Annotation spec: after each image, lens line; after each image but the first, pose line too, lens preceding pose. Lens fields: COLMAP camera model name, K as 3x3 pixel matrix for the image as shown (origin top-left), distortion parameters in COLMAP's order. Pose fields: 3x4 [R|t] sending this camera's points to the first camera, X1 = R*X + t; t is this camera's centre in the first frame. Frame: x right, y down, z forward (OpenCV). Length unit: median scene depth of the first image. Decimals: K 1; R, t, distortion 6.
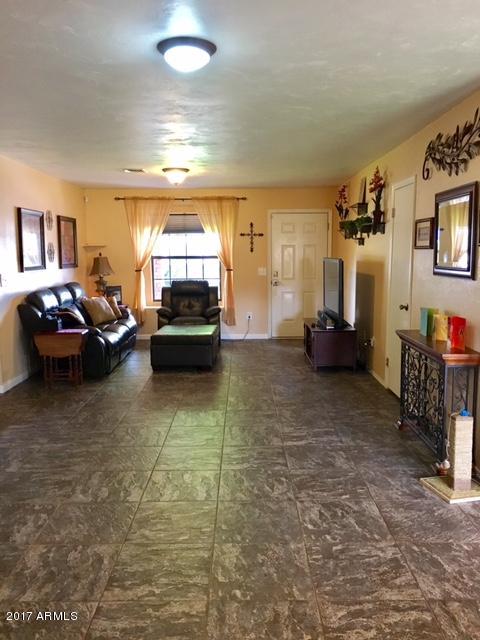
lens RADIAL K [[546.2, 0, 240.0], [0, 546.2, 320.0], [0, 0, 1]] dist [0.081179, -0.116148]
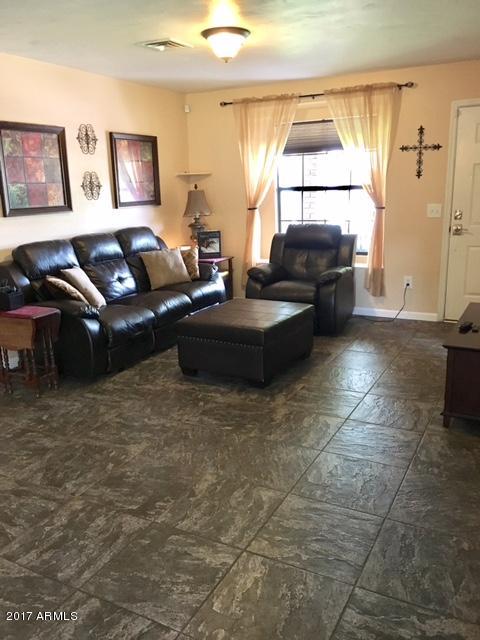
lens RADIAL K [[546.2, 0, 240.0], [0, 546.2, 320.0], [0, 0, 1]] dist [0.081179, -0.116148]
pose [[0.884450, 0.097150, -0.456411, 0.142444], [-0.037568, 0.989738, 0.137870, -0.046015], [0.465121, -0.104793, 0.879023, 0.363852]]
